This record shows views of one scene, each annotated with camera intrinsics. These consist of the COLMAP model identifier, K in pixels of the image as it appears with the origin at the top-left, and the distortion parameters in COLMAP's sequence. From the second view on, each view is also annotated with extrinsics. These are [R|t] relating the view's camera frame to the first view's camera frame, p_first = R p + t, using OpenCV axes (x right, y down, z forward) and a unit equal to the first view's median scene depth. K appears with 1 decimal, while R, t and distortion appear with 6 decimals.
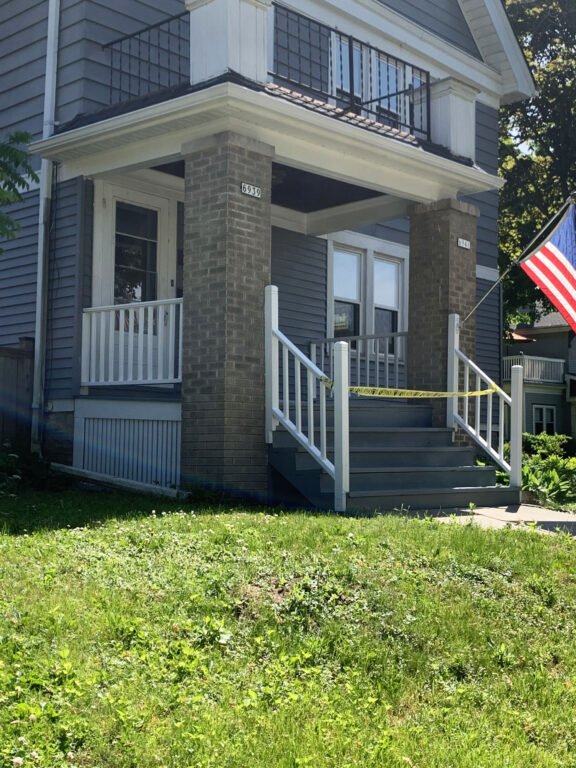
lens RADIAL K [[991.3, 0, 288.0], [0, 991.3, 384.0], [0, 0, 1]] dist [0.181315, -0.016914]
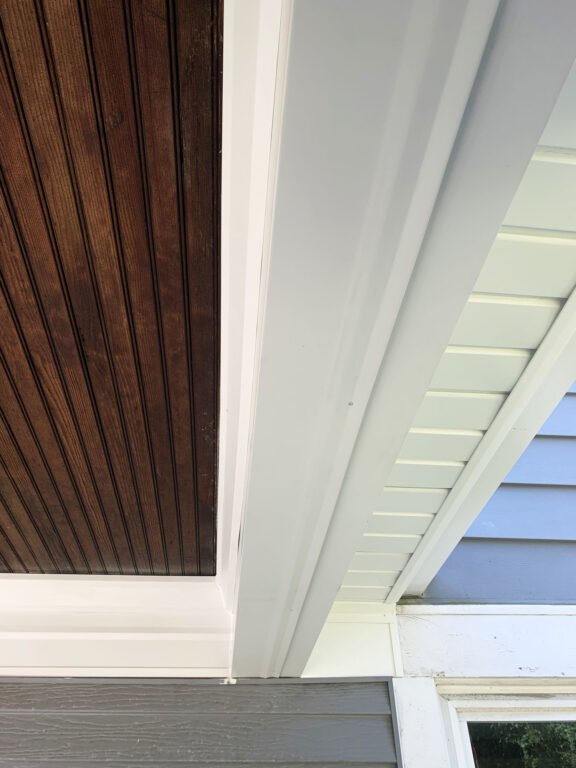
lens RADIAL K [[576.1, 0, 288.0], [0, 576.1, 384.0], [0, 0, 1]] dist [0.073632, -0.155637]
pose [[0.743561, -0.483902, -0.461470, 0.132408], [0.083028, 0.751609, -0.654363, -0.141405], [0.663493, 0.448244, 0.599044, 1.099104]]
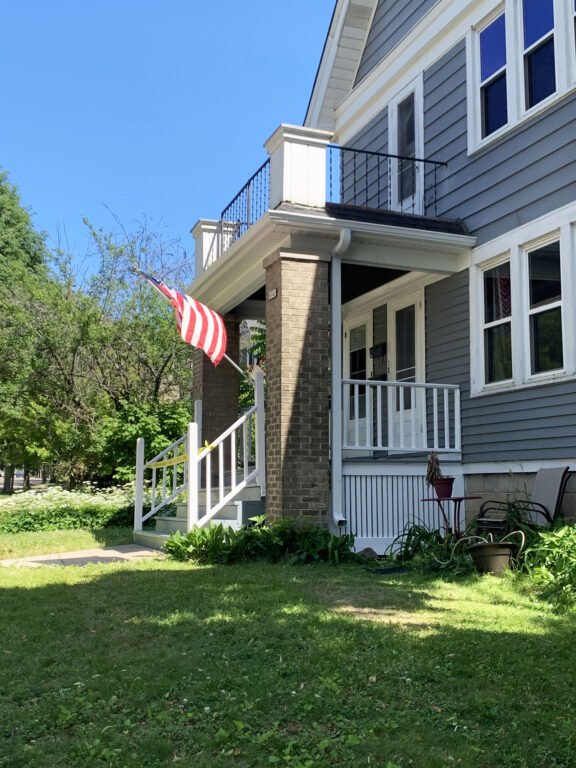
lens RADIAL K [[915.7, 0, 288.0], [0, 915.7, 384.0], [0, 0, 1]] dist [0.026753, -0.014634]
pose [[-0.462839, -0.116433, -0.878762, 1.012134], [0.052787, 0.985957, -0.158439, 0.096590], [0.884869, -0.119719, -0.450194, 1.497779]]
